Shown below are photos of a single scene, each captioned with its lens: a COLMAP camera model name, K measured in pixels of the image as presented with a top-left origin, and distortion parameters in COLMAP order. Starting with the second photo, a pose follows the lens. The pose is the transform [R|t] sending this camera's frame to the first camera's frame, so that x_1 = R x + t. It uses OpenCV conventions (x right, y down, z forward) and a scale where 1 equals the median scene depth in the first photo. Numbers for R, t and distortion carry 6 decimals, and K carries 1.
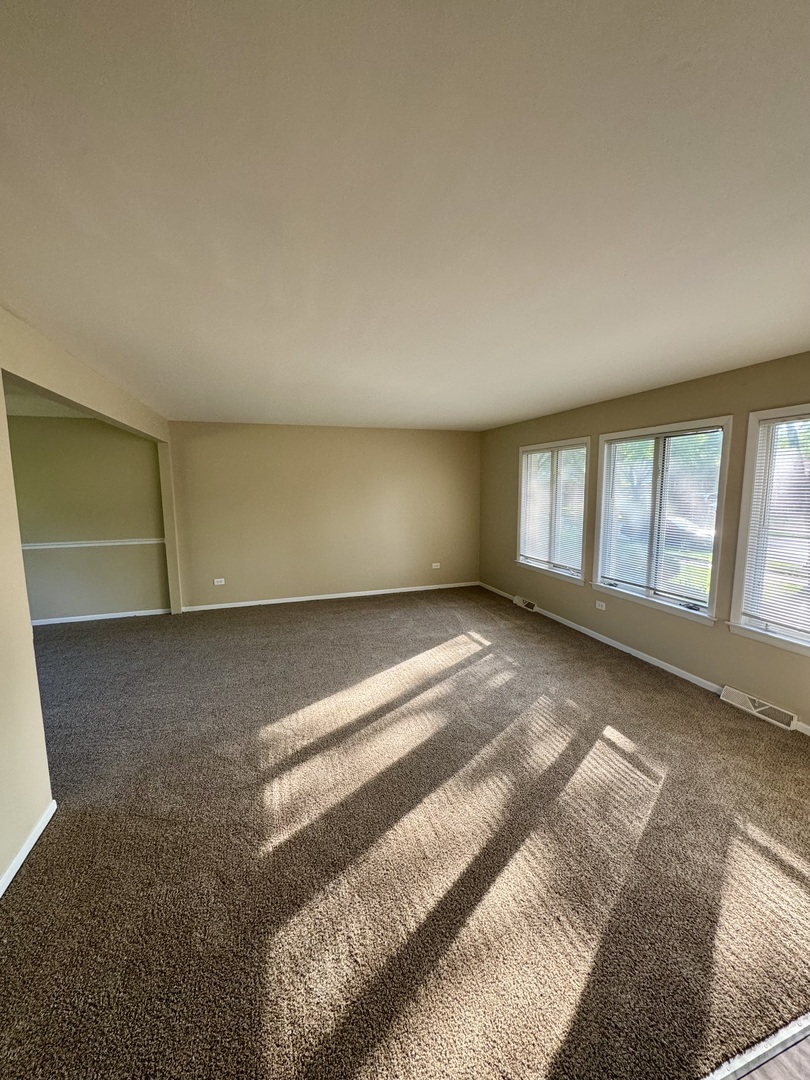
lens RADIAL K [[433.0, 0, 405.0], [0, 433.0, 540.0], [0, 0, 1]] dist [-0.001790, 0.000144]
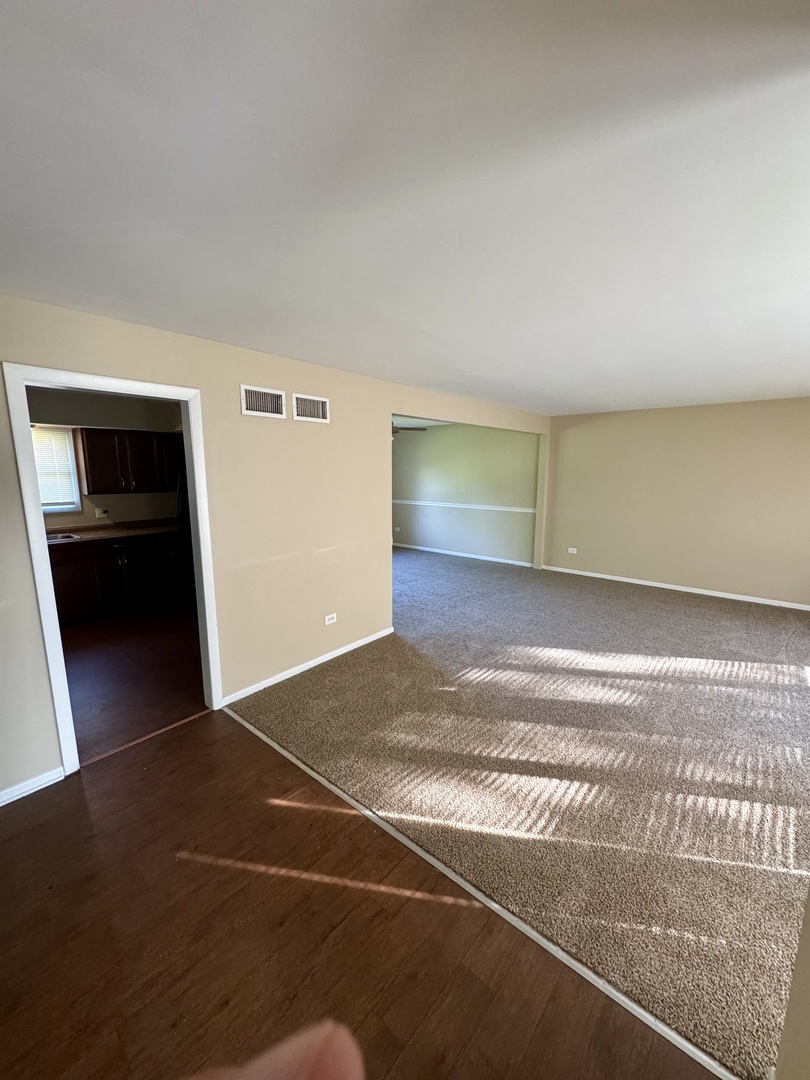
lens RADIAL K [[433.0, 0, 405.0], [0, 433.0, 540.0], [0, 0, 1]] dist [-0.001790, 0.000144]
pose [[0.511129, 0.151047, -0.846128, 0.443328], [-0.113390, 0.987683, 0.107820, -0.010836], [0.851992, 0.040833, 0.521961, -0.009856]]
